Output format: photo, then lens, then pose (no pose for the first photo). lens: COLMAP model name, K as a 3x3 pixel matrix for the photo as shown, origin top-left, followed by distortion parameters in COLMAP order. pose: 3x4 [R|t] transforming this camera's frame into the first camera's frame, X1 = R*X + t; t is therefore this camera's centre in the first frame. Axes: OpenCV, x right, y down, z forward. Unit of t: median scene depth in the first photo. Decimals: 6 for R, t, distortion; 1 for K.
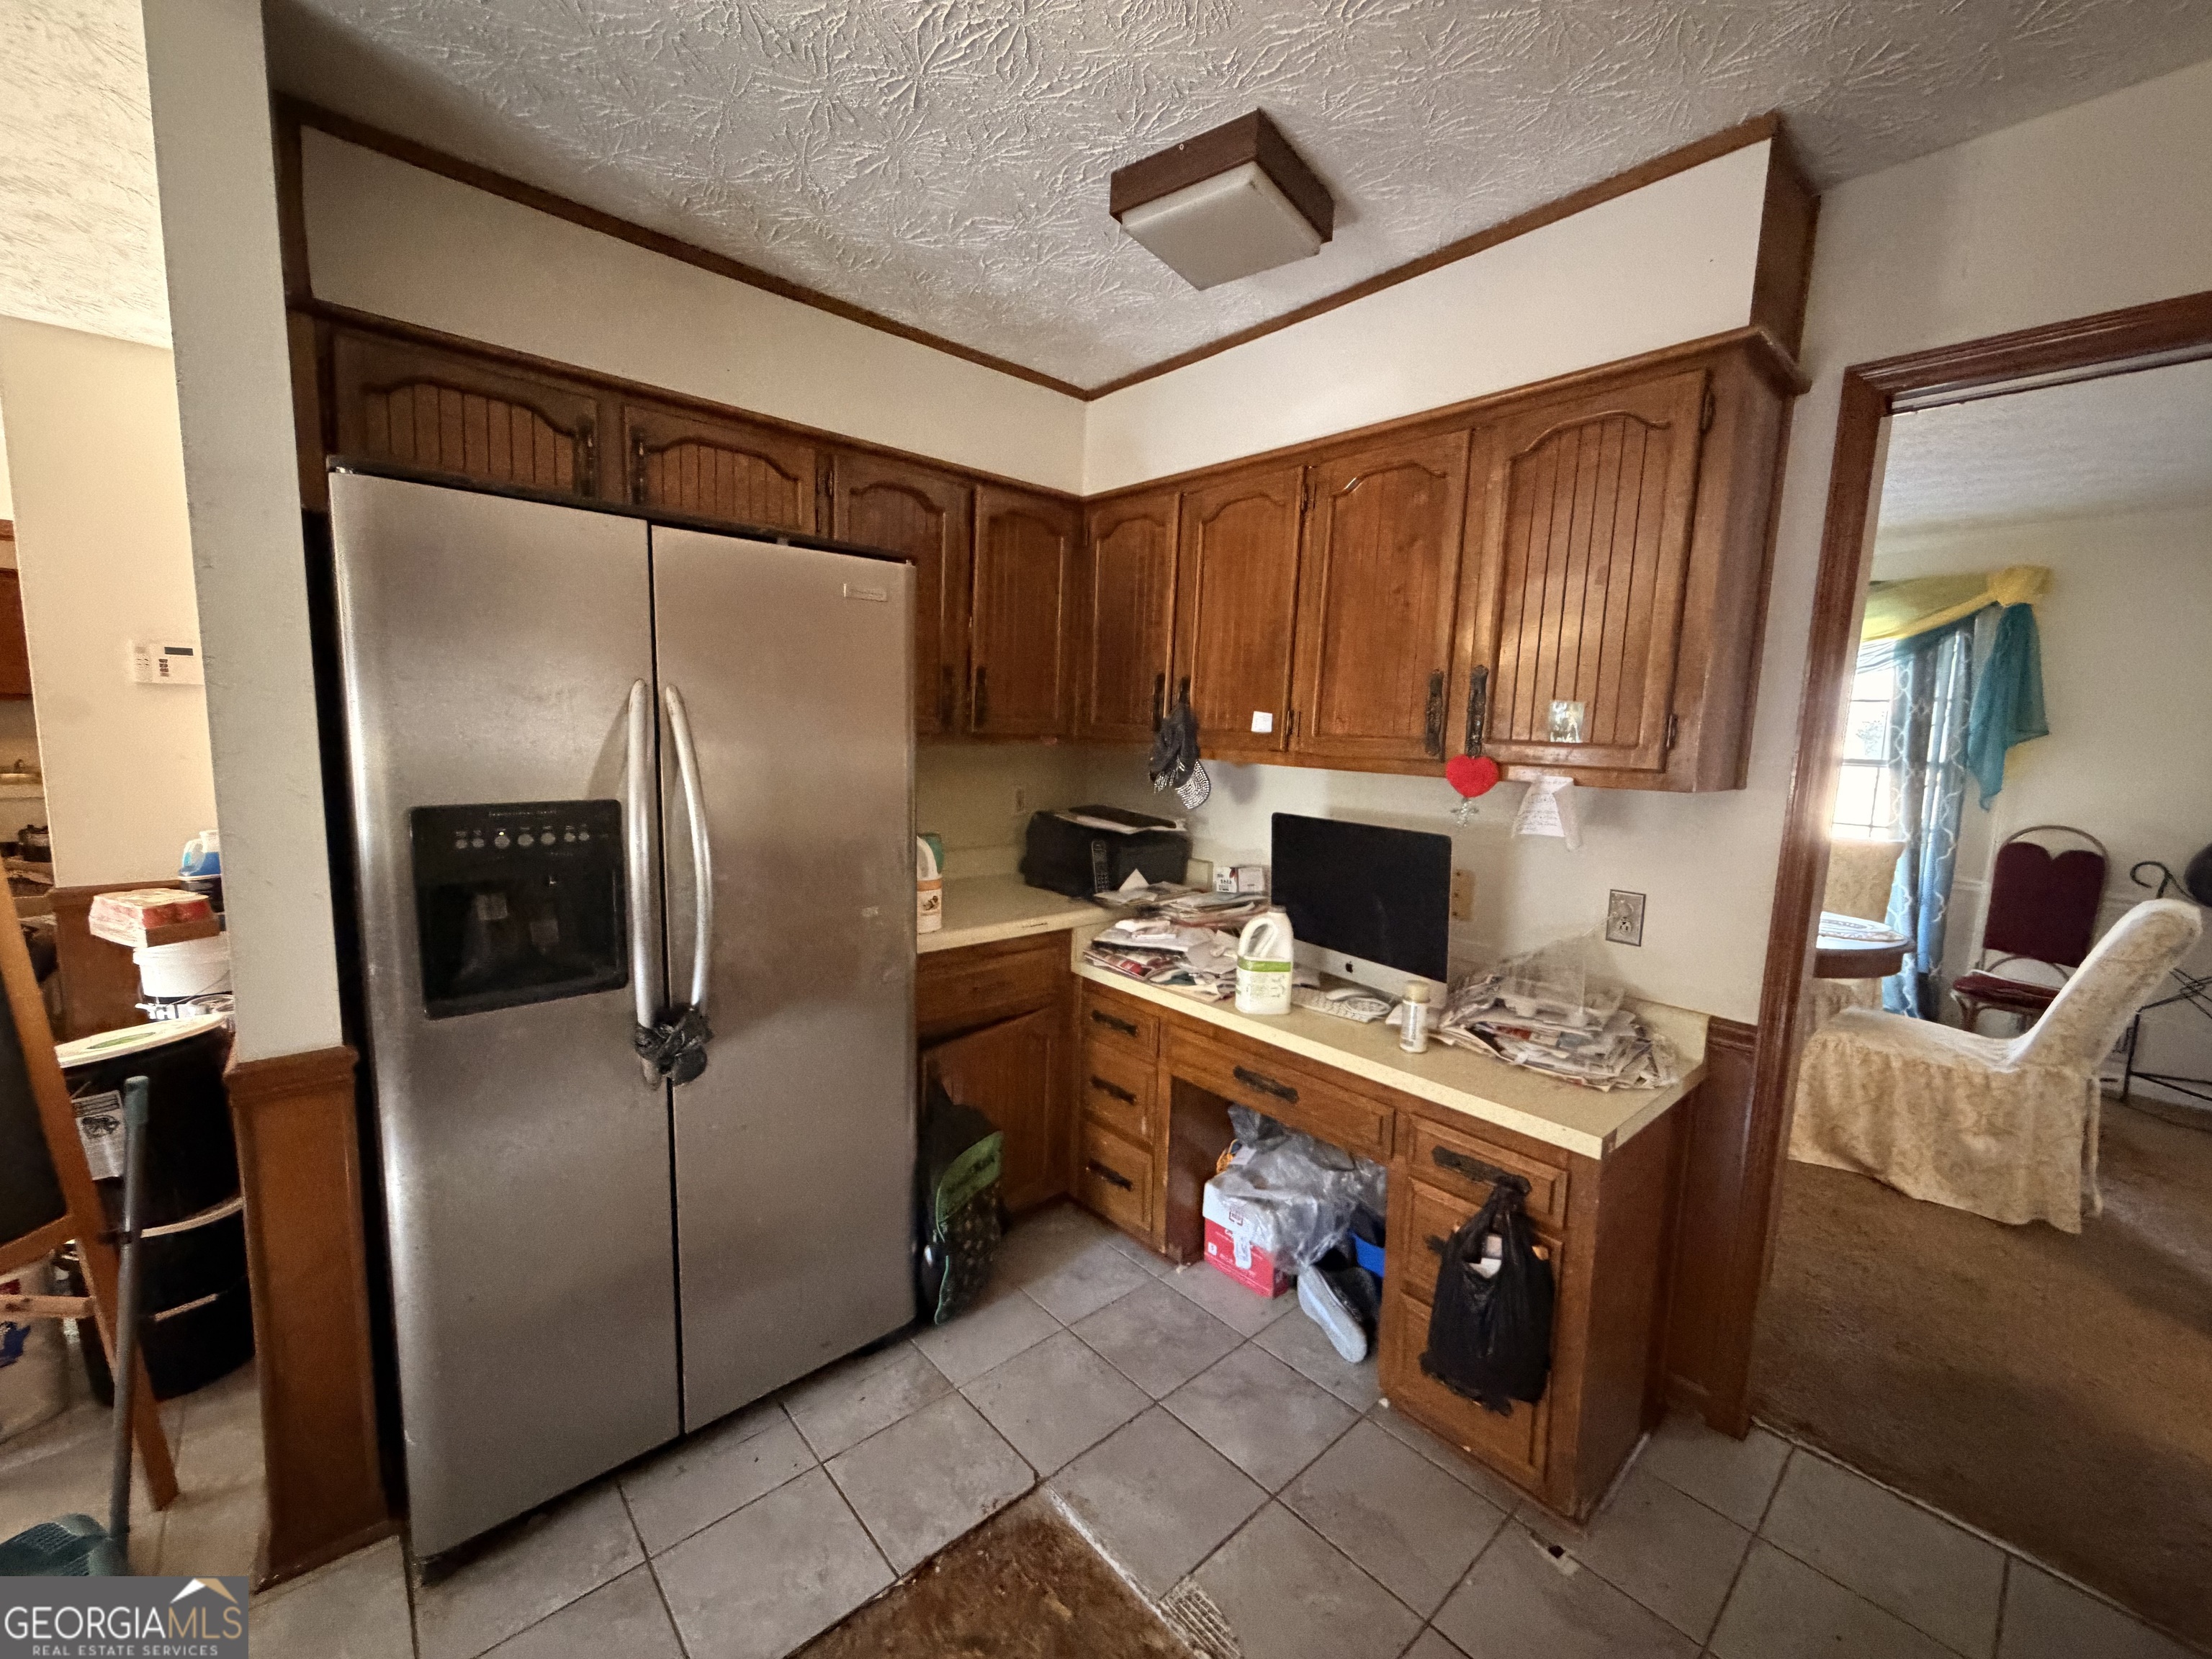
lens RADIAL K [[880.8, 0, 1100.0], [0, 880.8, 832.0], [0, 0, 1]] dist [0.000001, 0.000112]
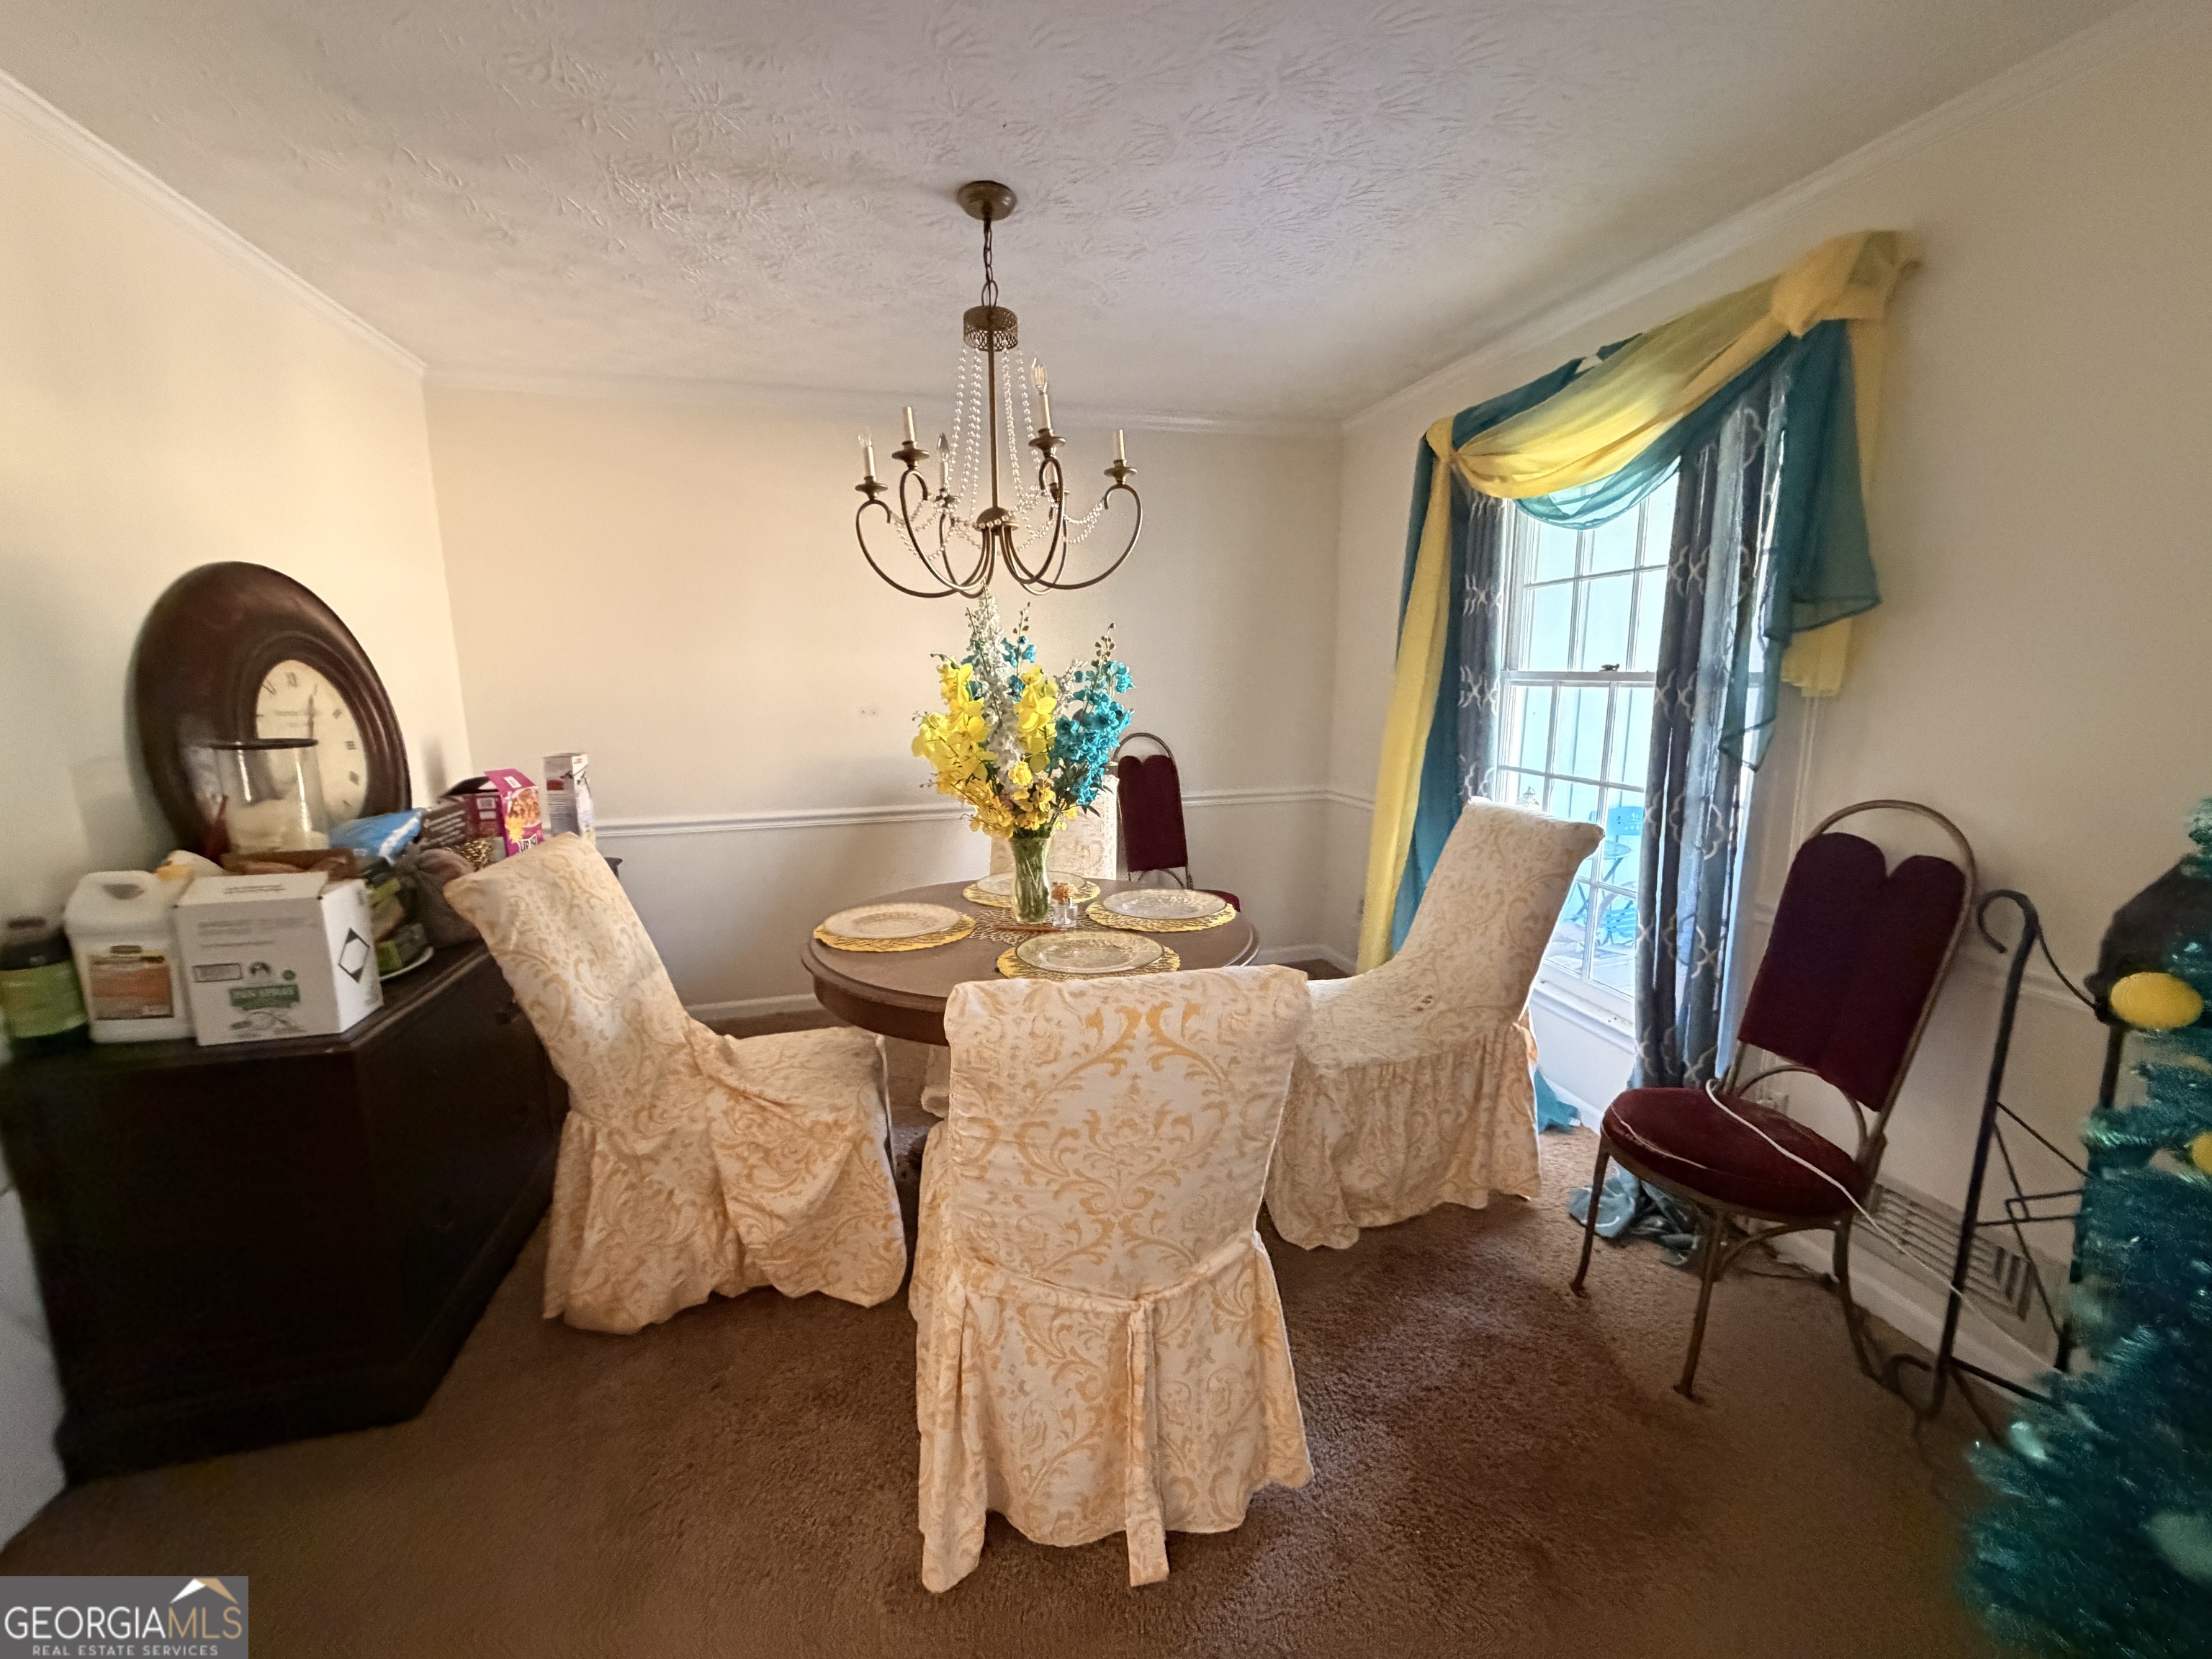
lens RADIAL K [[880.8, 0, 1100.0], [0, 880.8, 832.0], [0, 0, 1]] dist [0.000001, 0.000112]
pose [[0.884854, 0.040121, -0.464138, 0.917138], [-0.018091, 0.998492, 0.051822, -0.007071], [0.465517, -0.037458, 0.884246, 0.392823]]
